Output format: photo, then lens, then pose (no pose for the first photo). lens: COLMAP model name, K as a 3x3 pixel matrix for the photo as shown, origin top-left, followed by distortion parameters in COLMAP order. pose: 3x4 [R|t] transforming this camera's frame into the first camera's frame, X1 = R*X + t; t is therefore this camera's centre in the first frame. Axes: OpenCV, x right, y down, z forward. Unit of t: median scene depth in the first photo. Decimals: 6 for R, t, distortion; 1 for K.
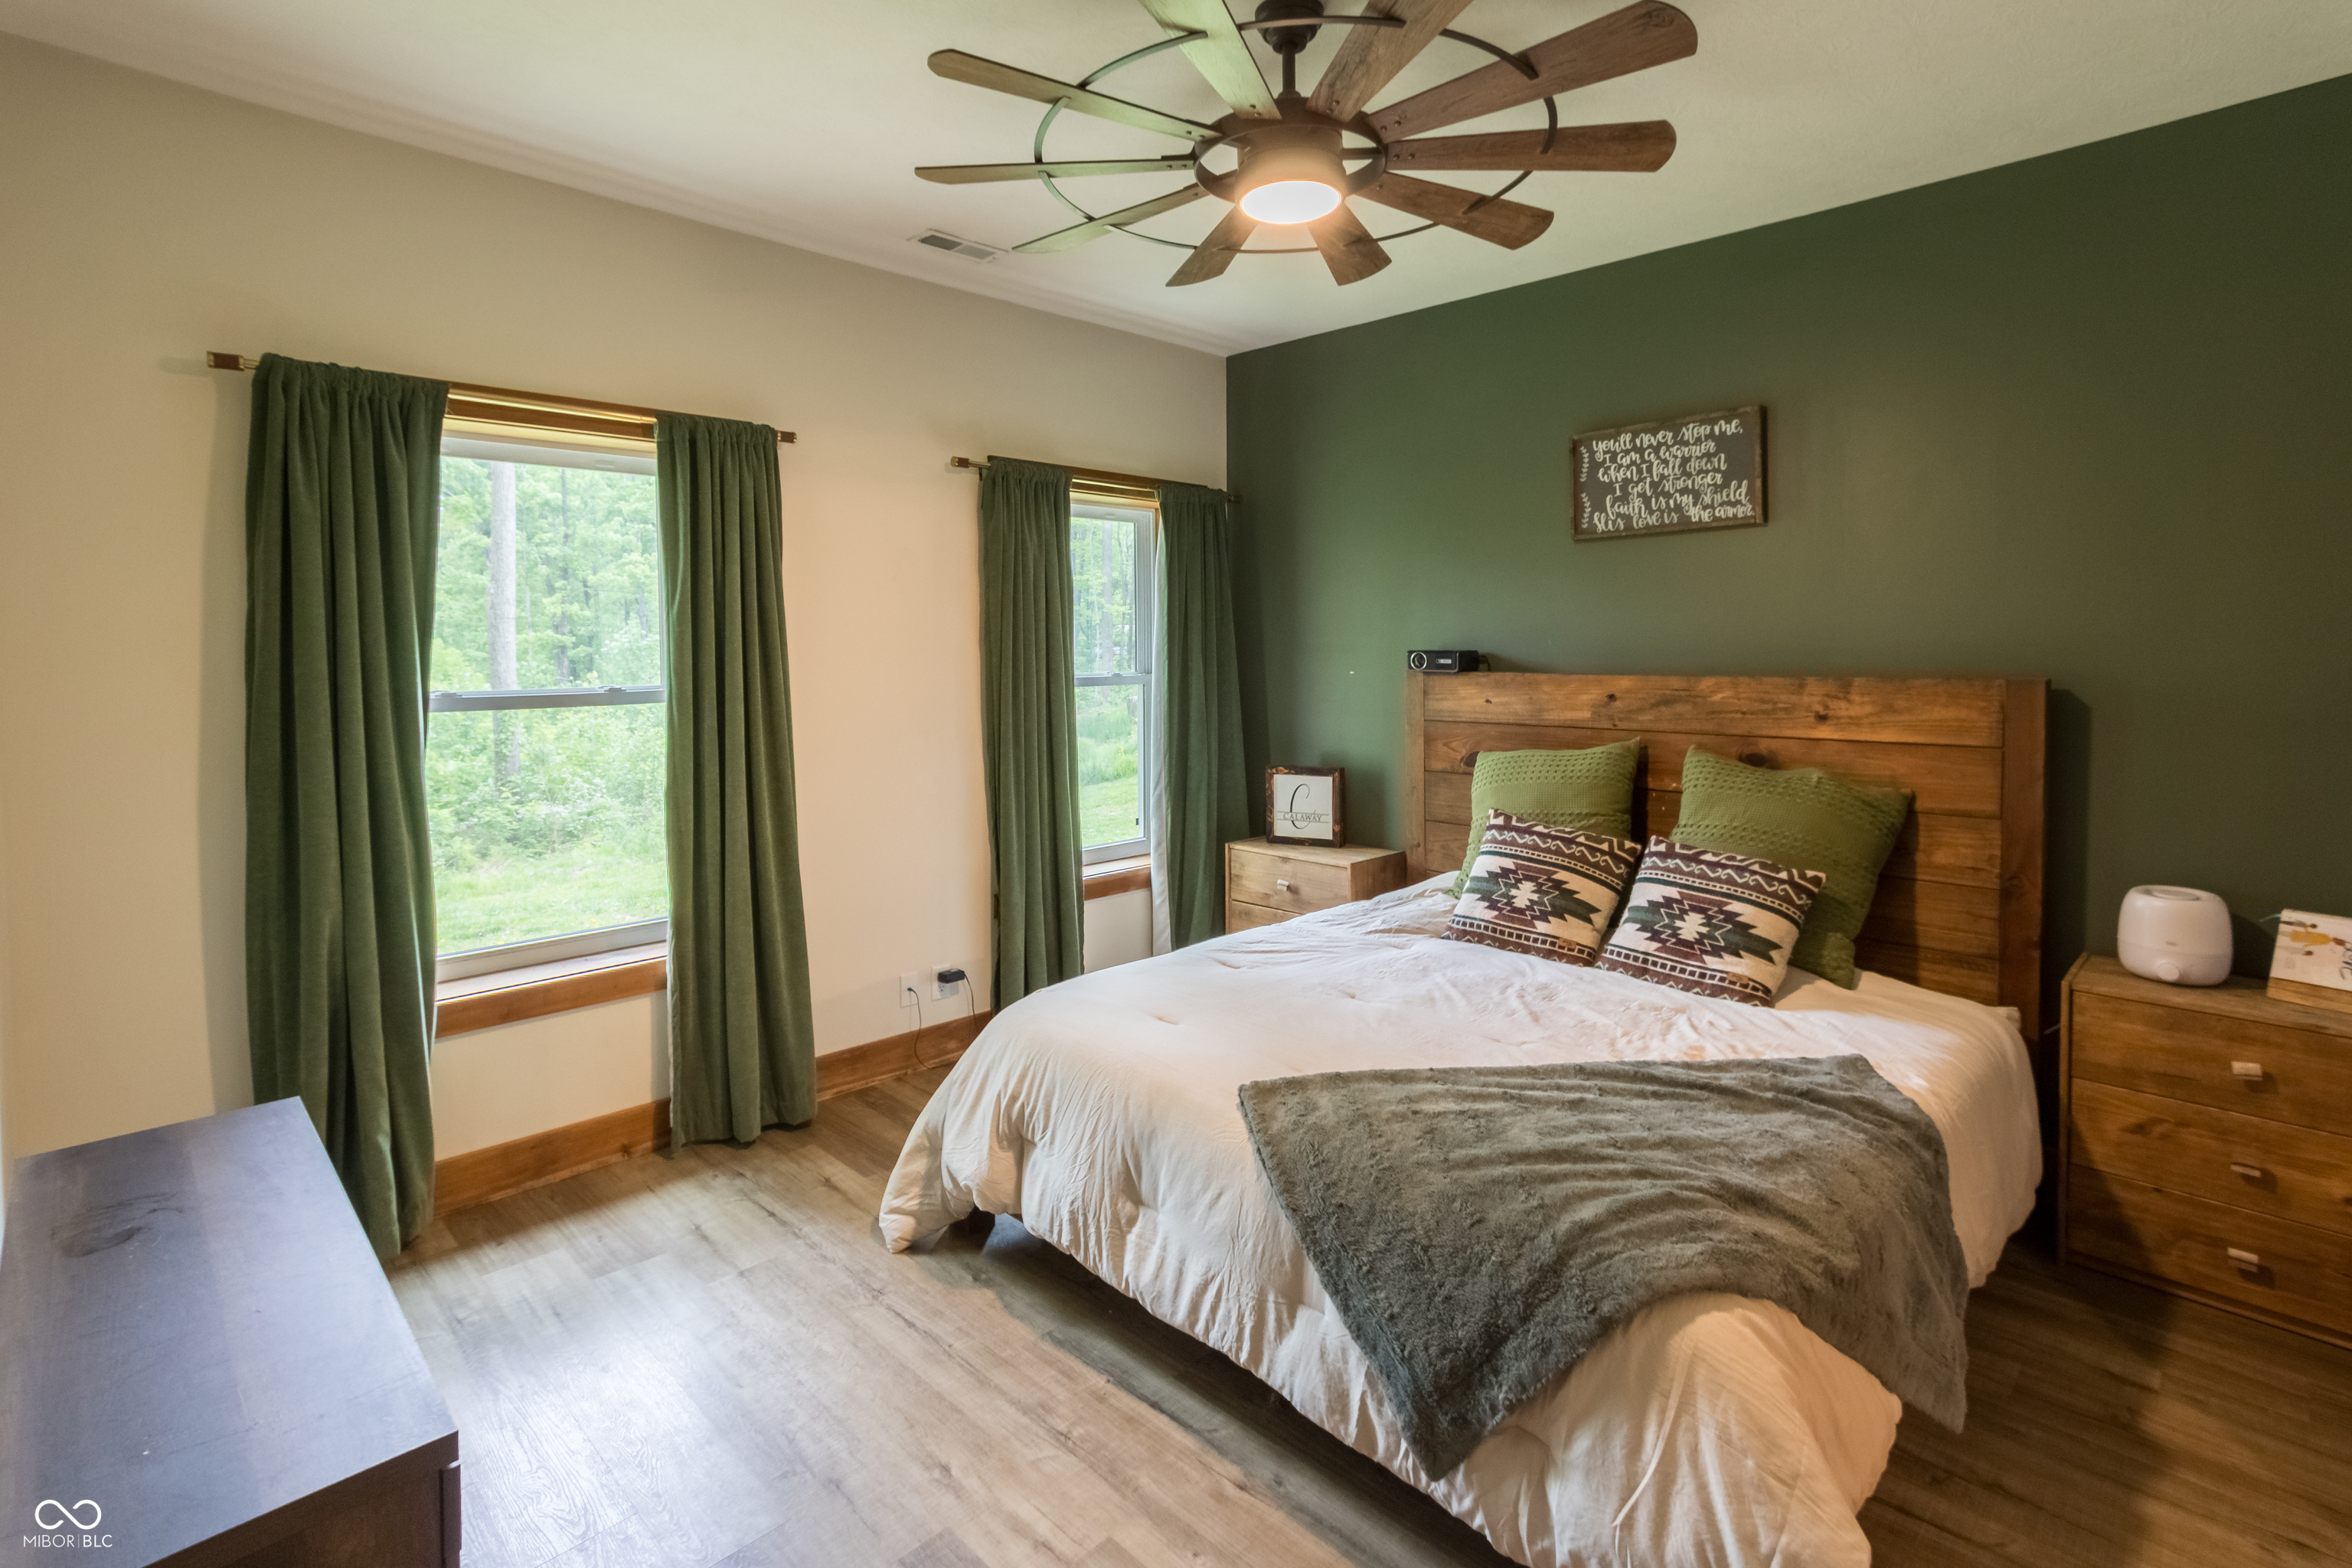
lens RADIAL K [[1103.2, 0, 1174.8], [0, 1103.2, 681.3], [0, 0, 1]] dist [-0.001298, -0.000008]
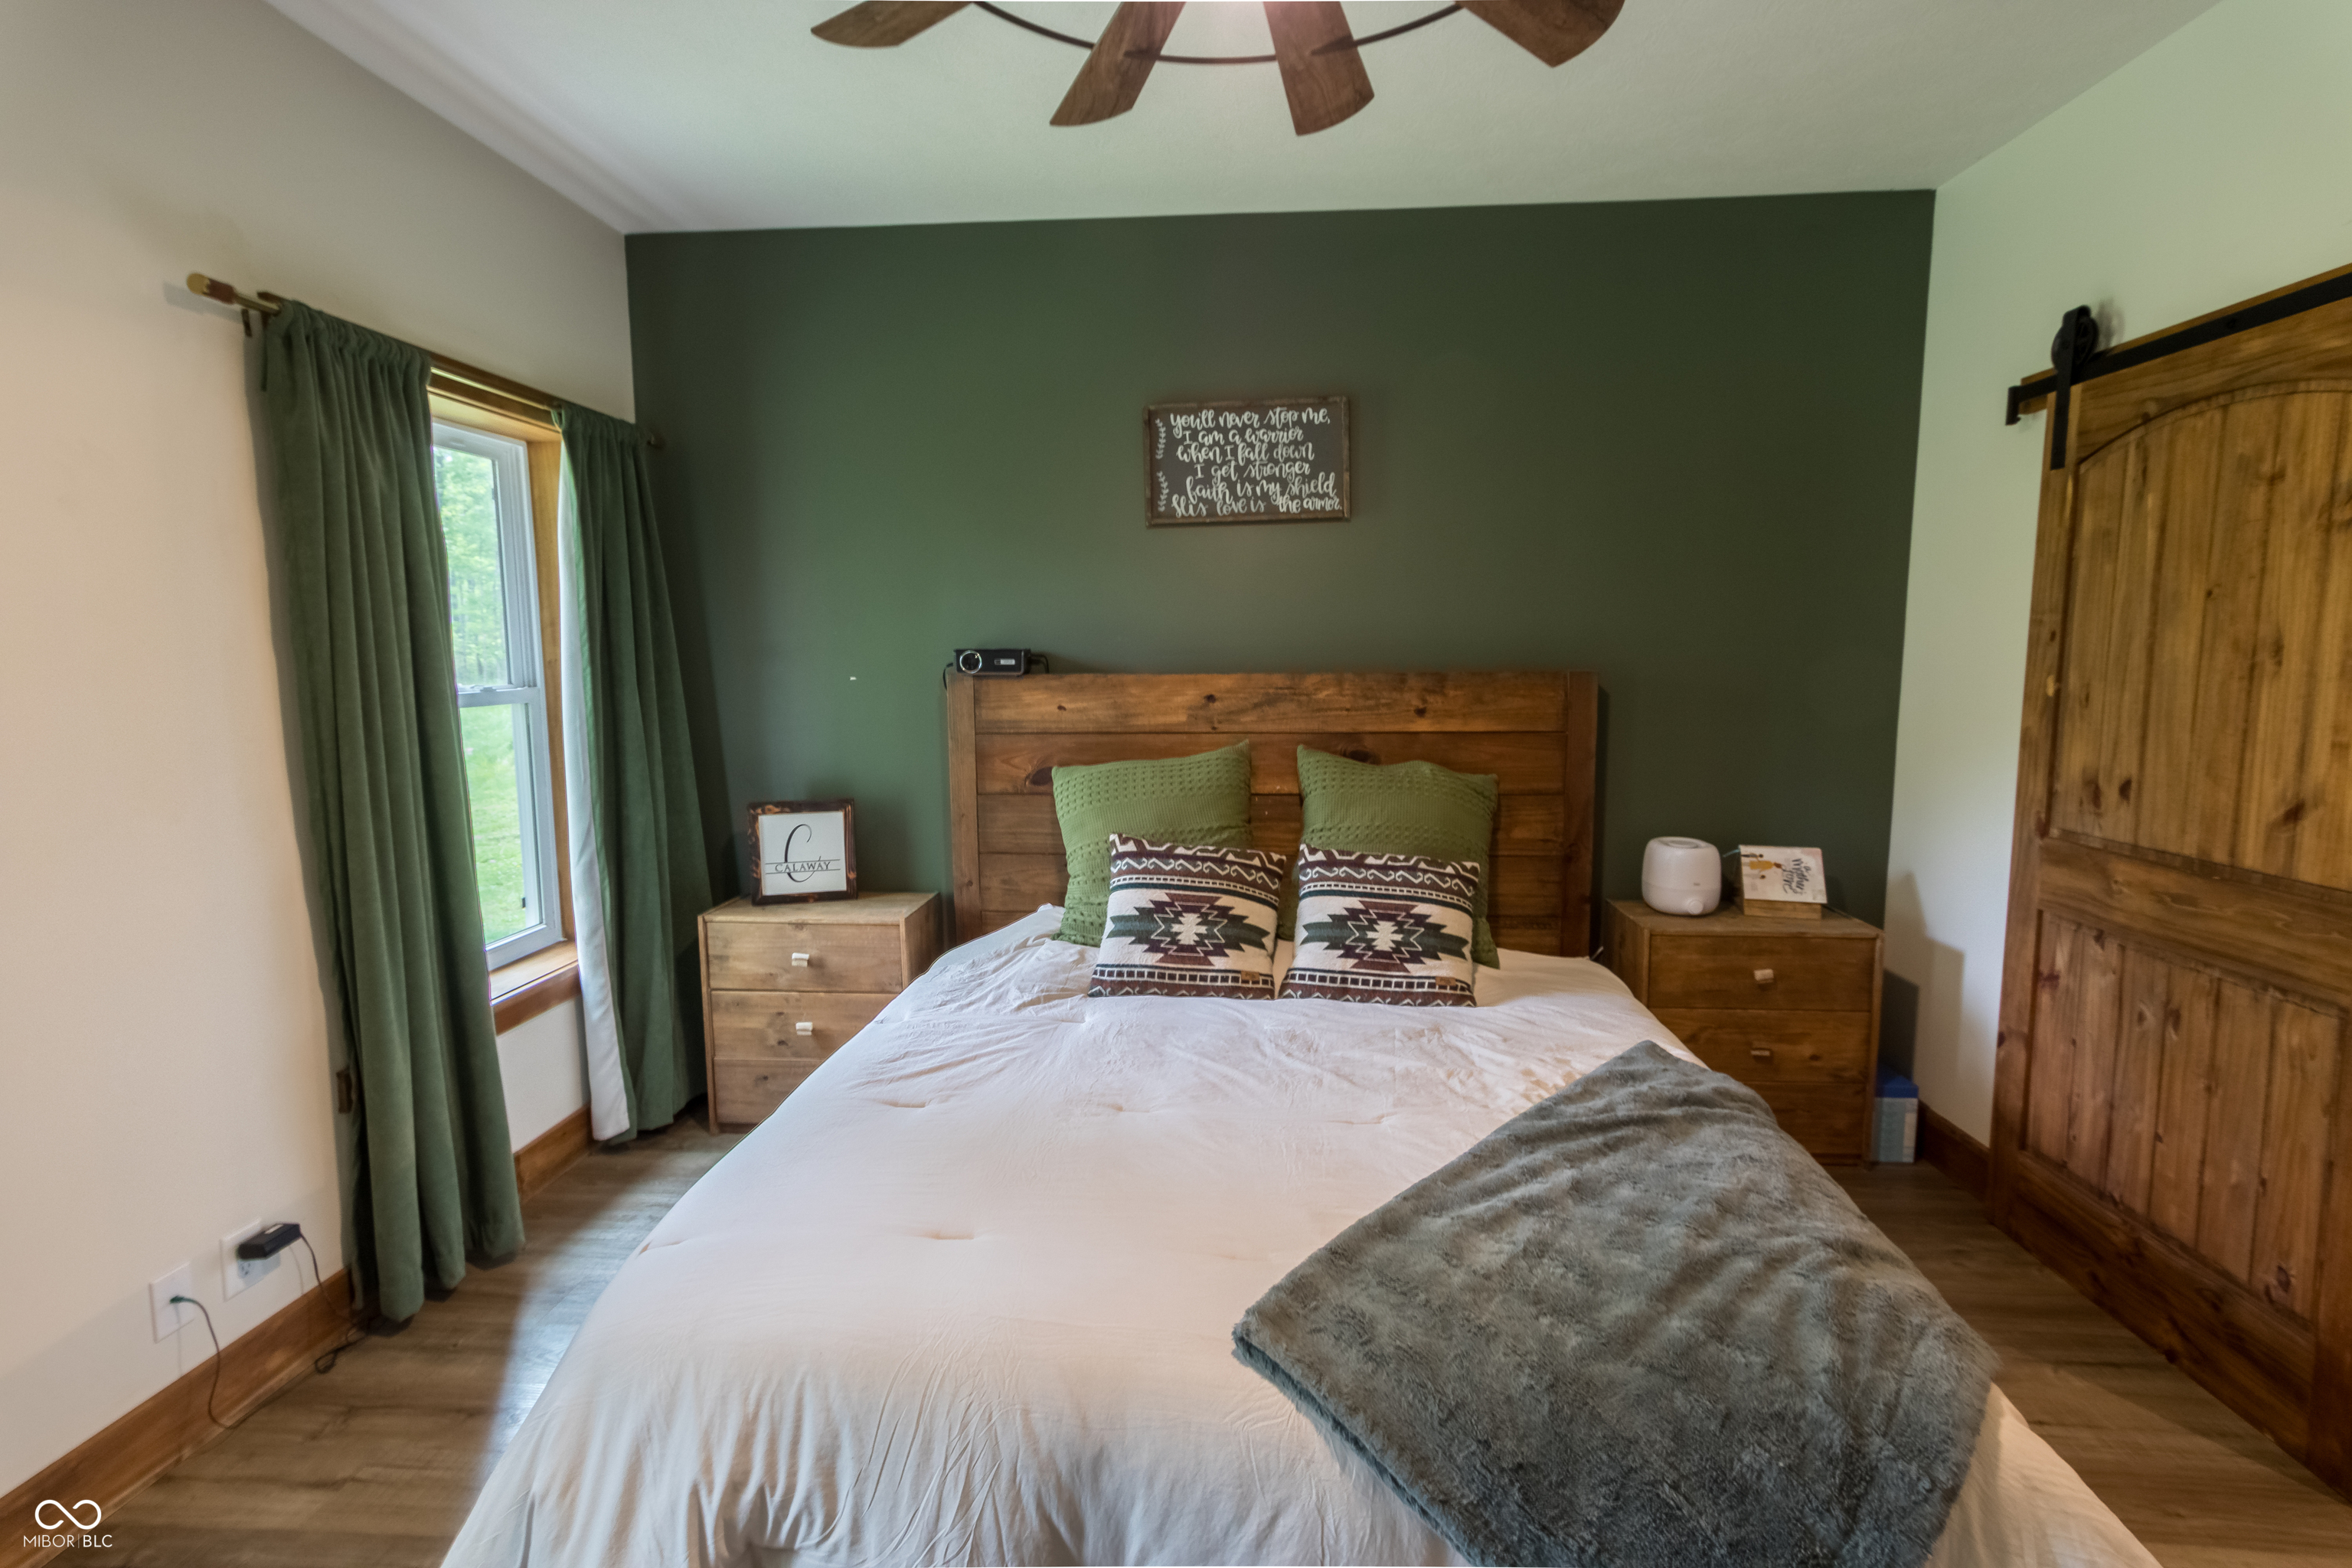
lens RADIAL K [[1064.9, 0, 1177.0], [0, 1064.9, 753.9], [0, 0, 1]] dist [-0.031867, 0.027873]
pose [[0.759356, -0.067071, 0.647210, -0.220393], [0.024053, 0.996887, 0.075087, -0.007282], [-0.650231, -0.041450, 0.758605, 0.369133]]
